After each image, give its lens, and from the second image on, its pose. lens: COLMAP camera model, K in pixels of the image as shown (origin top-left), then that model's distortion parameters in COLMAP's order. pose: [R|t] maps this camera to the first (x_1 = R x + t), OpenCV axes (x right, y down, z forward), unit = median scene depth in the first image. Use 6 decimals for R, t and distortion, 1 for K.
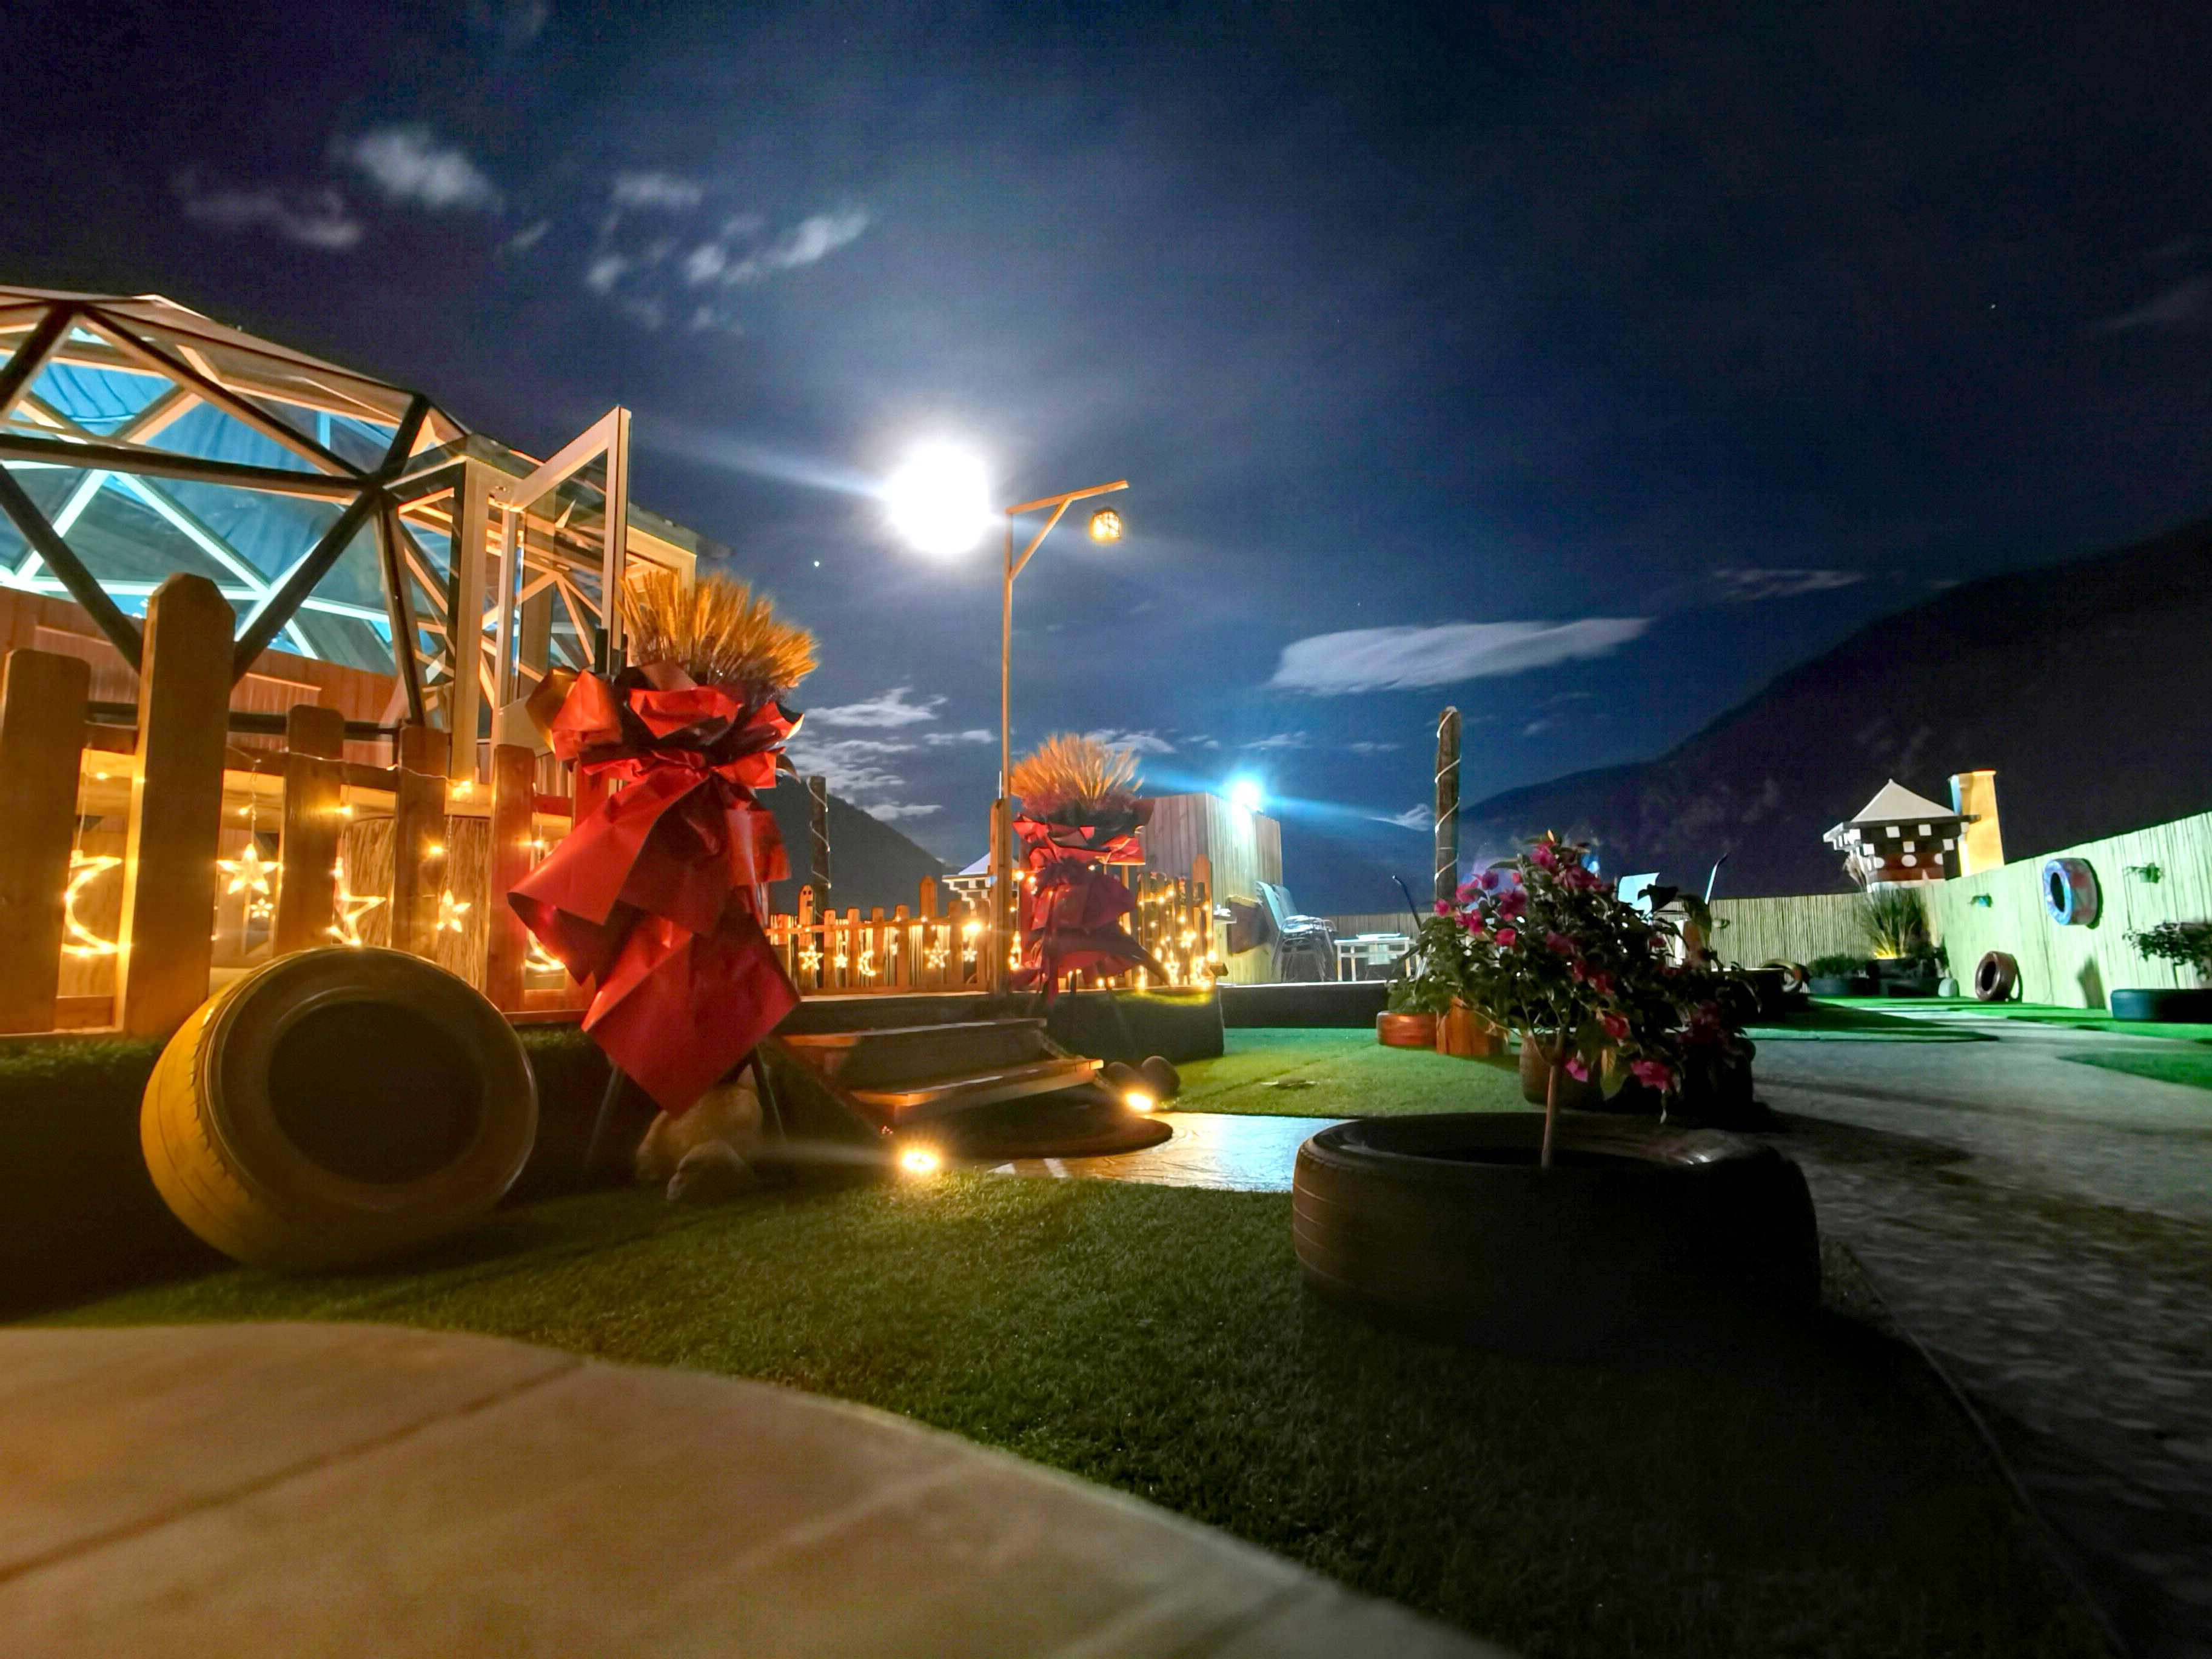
lens RADIAL K [[1112.7, 0, 1106.0], [0, 1112.7, 829.5], [0, 0, 1]] dist [-0.052867, 0.050446]
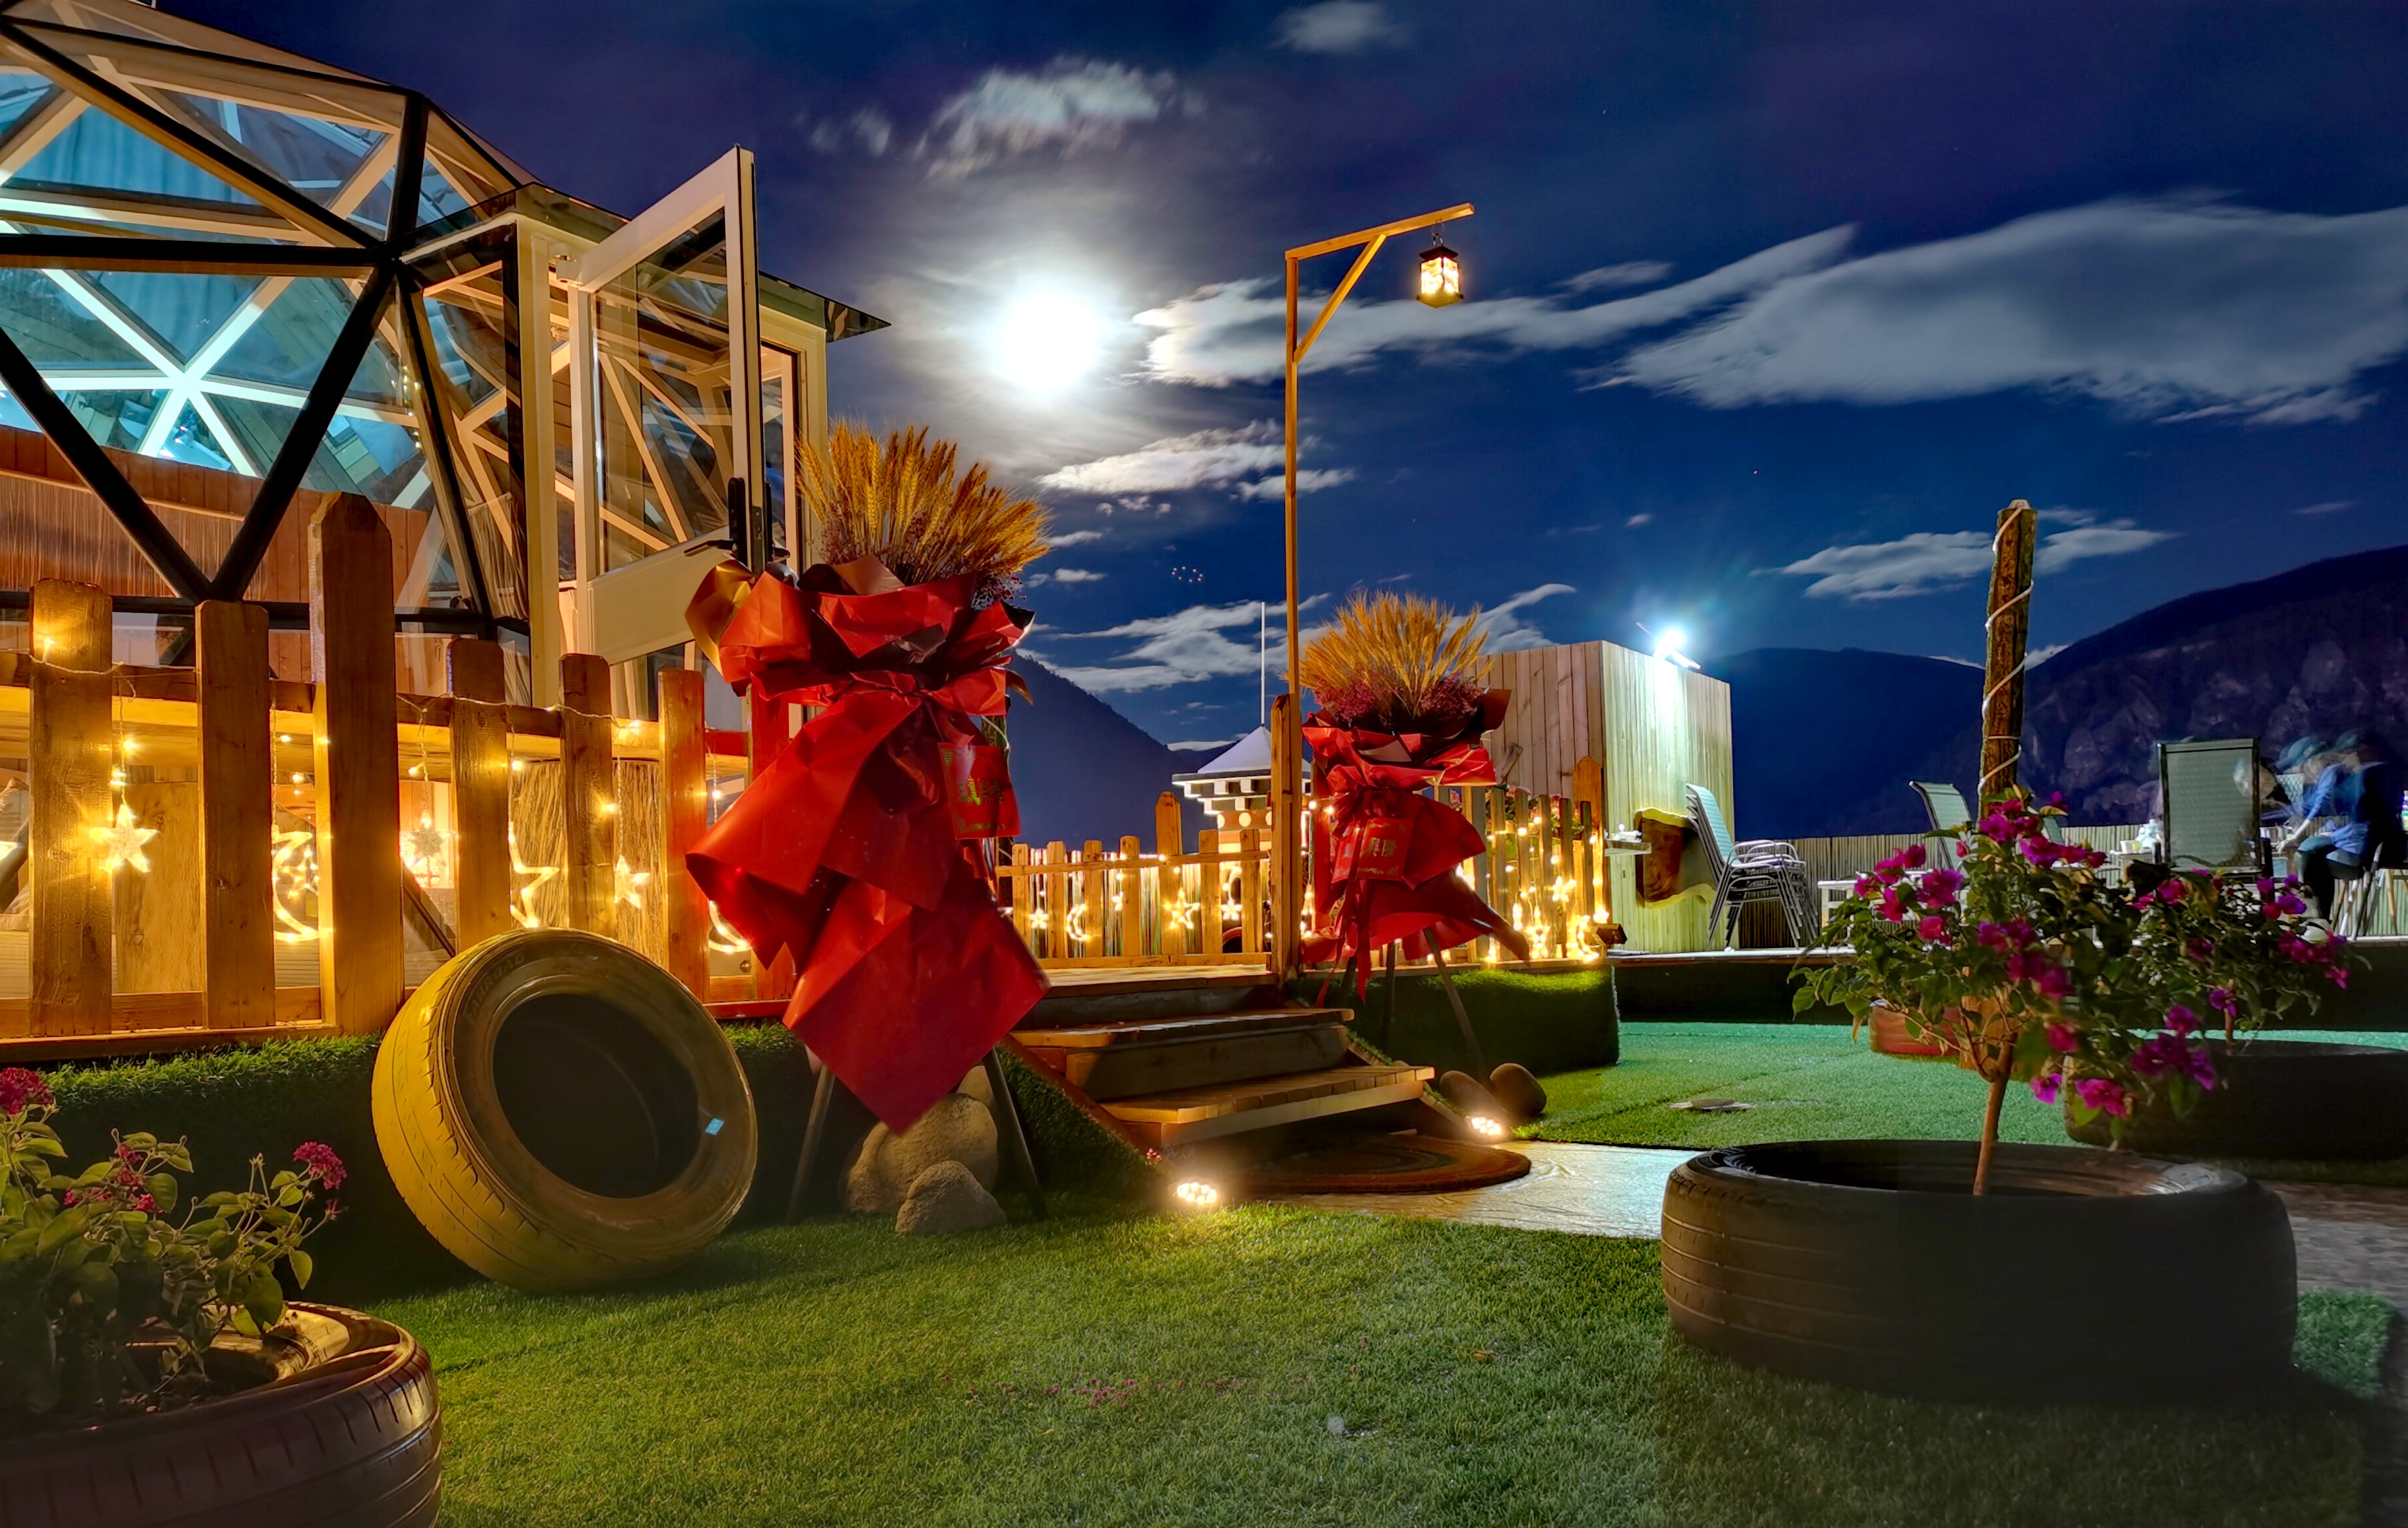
lens RADIAL K [[1798.1, 0, 1198.6], [0, 1798.1, 905.4], [0, 0, 1]] dist [0.038643, 0.000037]
pose [[0.991304, -0.000853, -0.131593, -0.000690], [0.015916, 0.993415, 0.113463, -0.046104], [0.130629, -0.114571, 0.984789, -0.227957]]
